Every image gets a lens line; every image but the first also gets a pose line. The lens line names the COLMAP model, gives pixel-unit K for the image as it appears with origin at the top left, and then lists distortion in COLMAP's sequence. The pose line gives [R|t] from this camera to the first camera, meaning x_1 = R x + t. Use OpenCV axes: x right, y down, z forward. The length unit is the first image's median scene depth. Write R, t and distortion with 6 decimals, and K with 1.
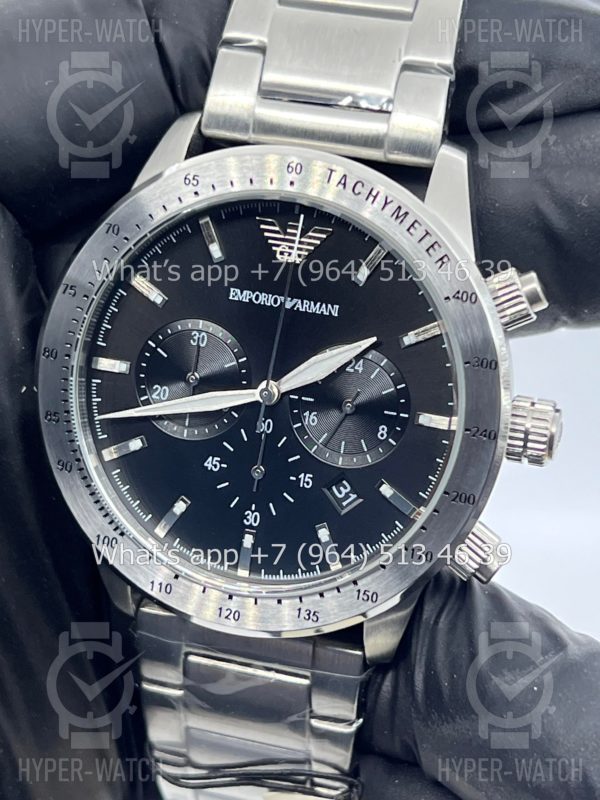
lens RADIAL K [[1932.5, 0, 295.6], [0, 1932.5, 397.3], [0, 0, 1]] dist [0.196499, 0.000000]
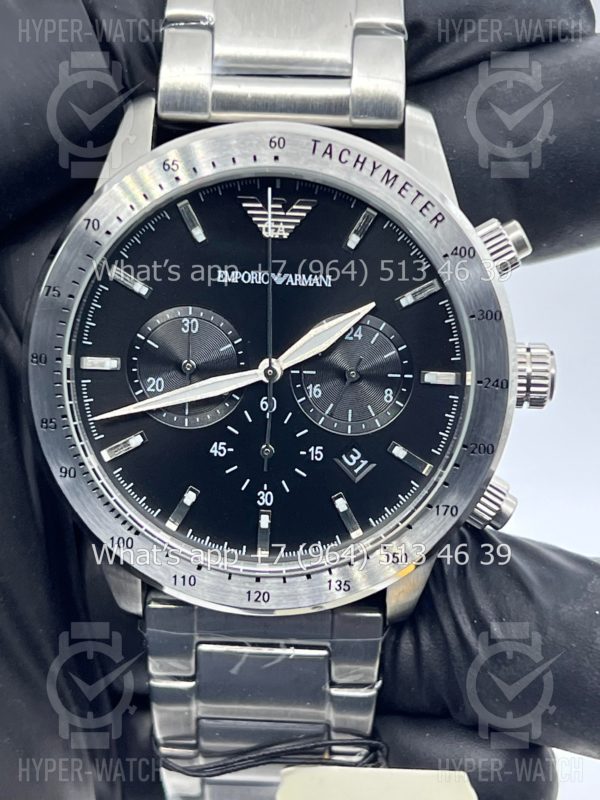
lens RADIAL K [[1932.5, 0, 308.6], [0, 1932.5, 398.1], [0, 0, 1]] dist [0.196499, 0.000000]
pose [[0.968422, -0.128335, 0.213751, -0.208188], [0.124044, 0.991714, 0.033427, -0.019132], [-0.216270, -0.005857, 0.976316, 0.025131]]
